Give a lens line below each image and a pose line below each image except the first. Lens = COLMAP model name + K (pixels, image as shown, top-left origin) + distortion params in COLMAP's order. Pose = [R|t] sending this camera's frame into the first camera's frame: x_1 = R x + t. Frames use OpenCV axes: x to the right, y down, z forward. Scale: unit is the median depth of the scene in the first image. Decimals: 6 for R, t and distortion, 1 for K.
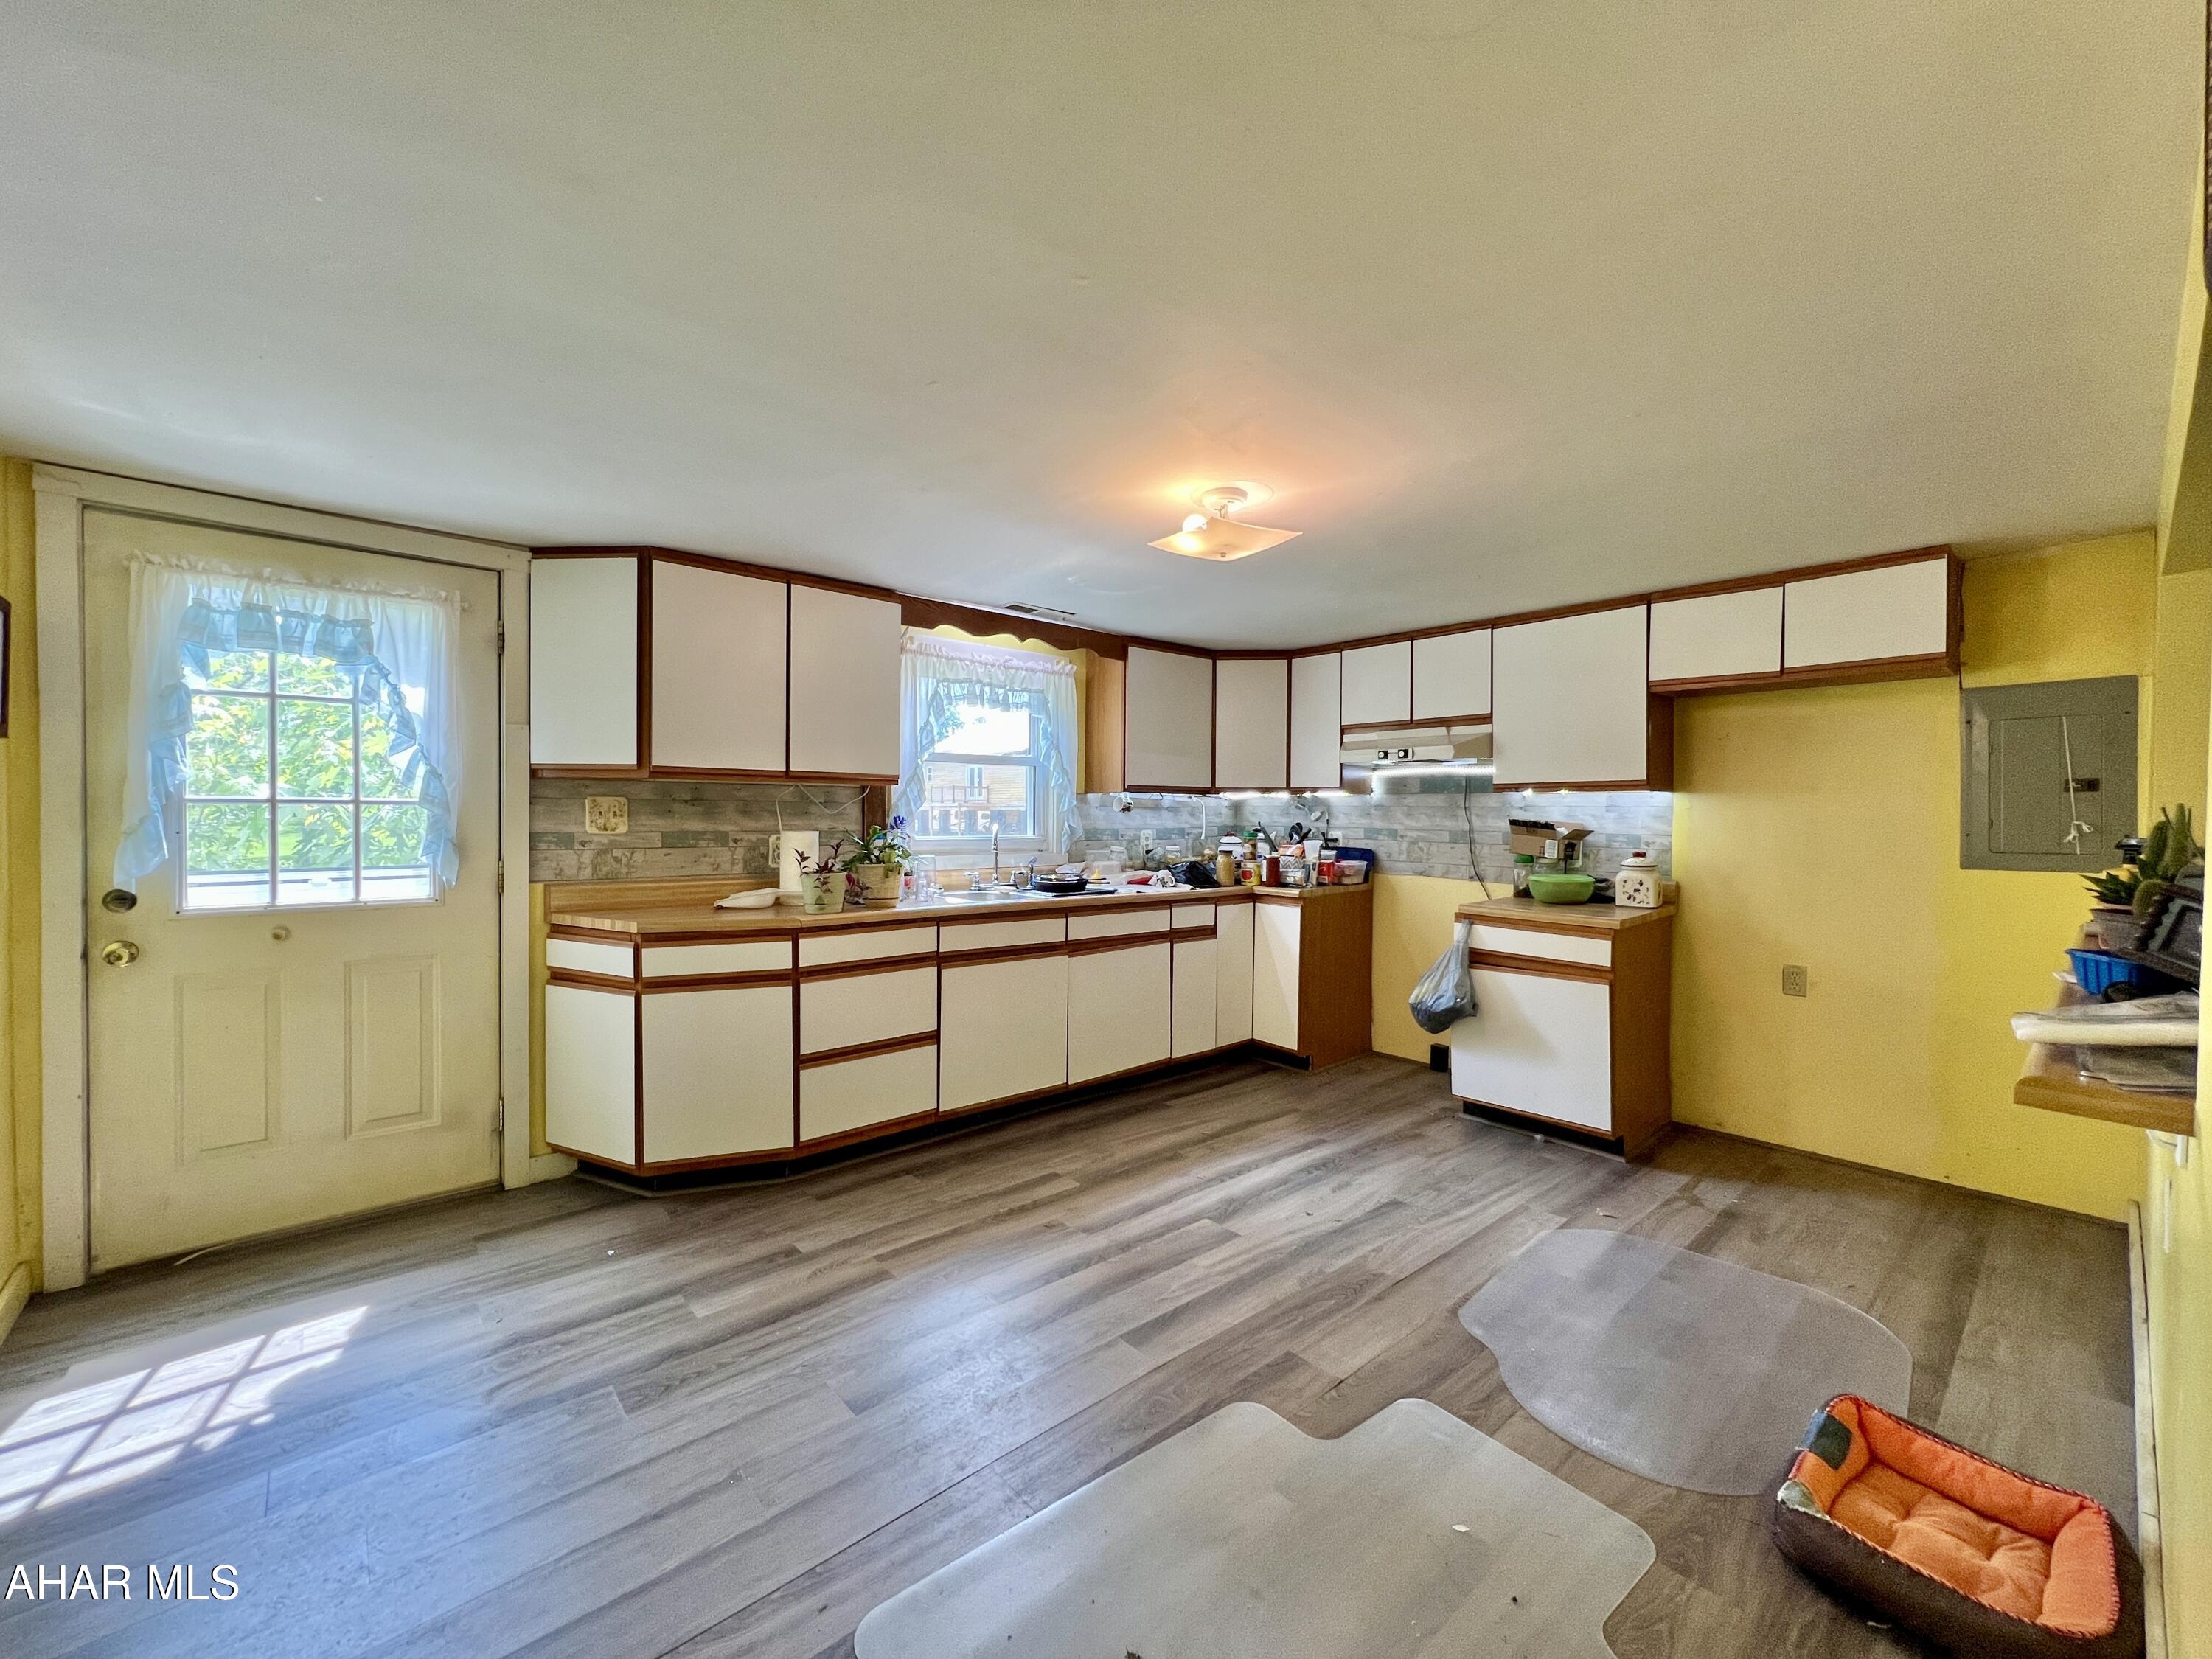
lens RADIAL K [[880.8, 0, 1092.9], [0, 880.8, 822.2], [0, 0, 1]] dist [0.003693, 0.000503]
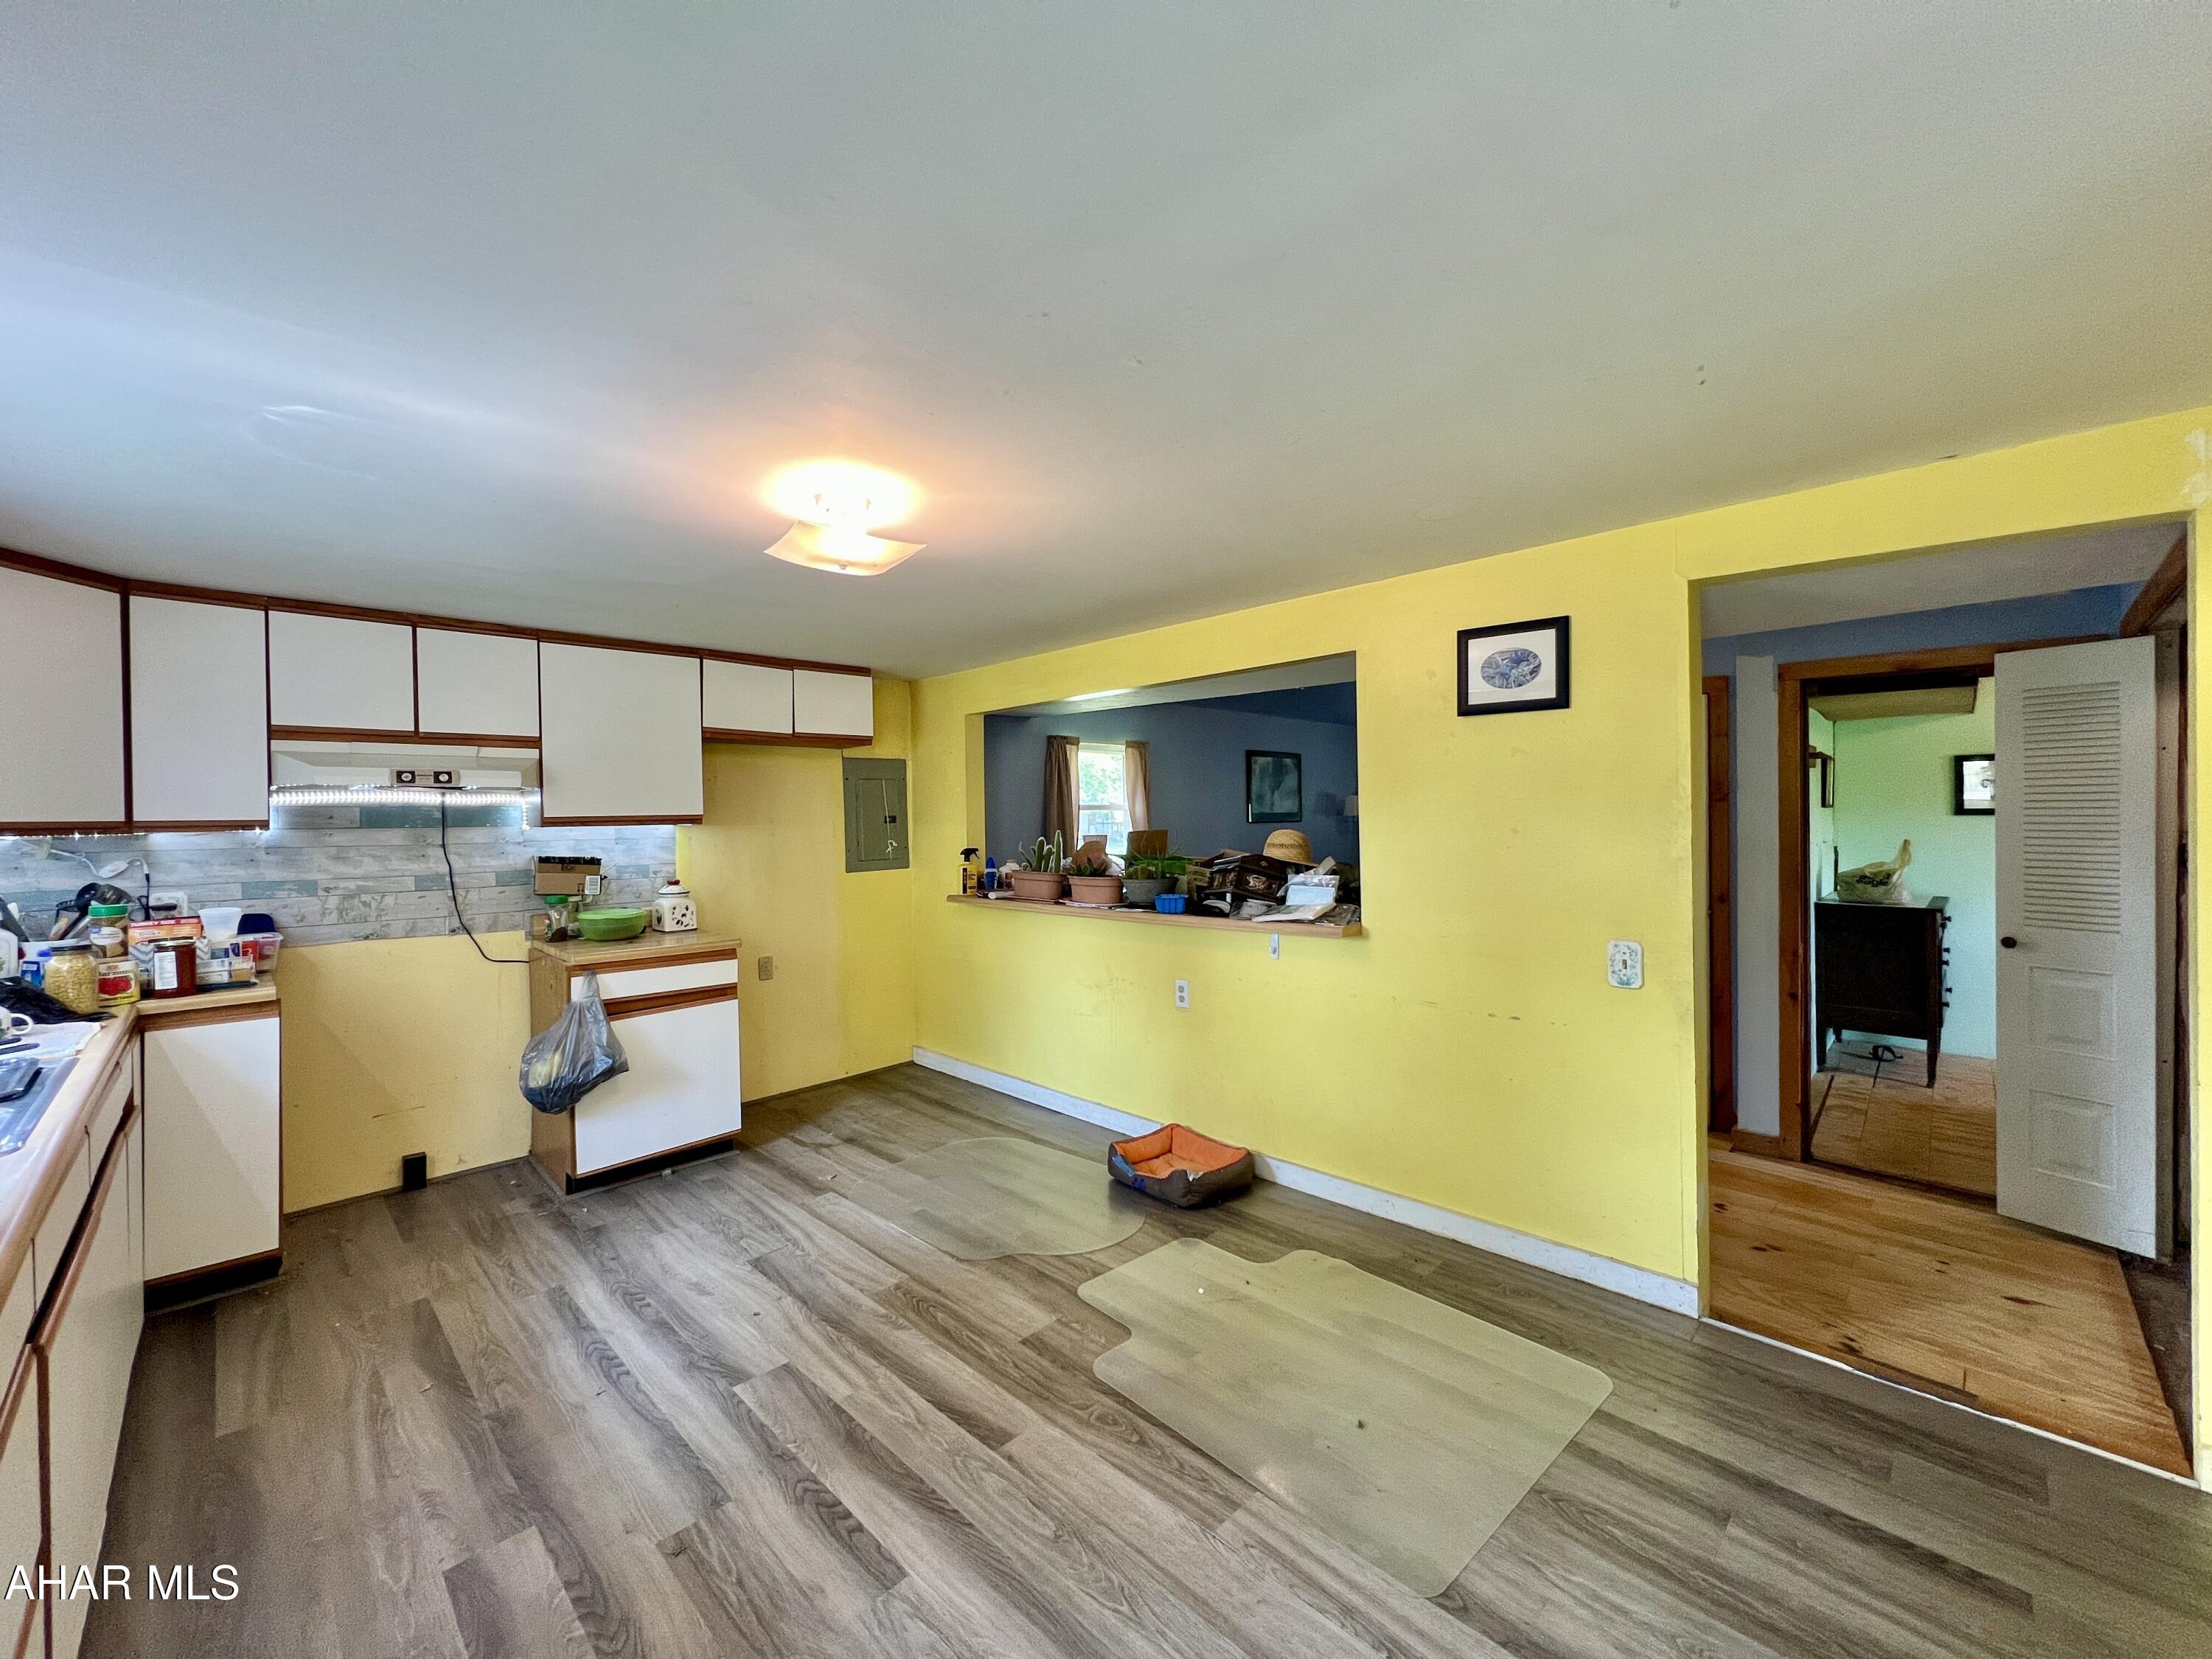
lens RADIAL K [[880.8, 0, 1107.8], [0, 880.8, 822.5], [0, 0, 1]] dist [0.003693, 0.000503]
pose [[-0.068620, -0.012501, 0.997565, -0.533611], [0.028173, 0.999498, 0.014463, -0.040276], [-0.997245, 0.029097, -0.068233, 0.569903]]
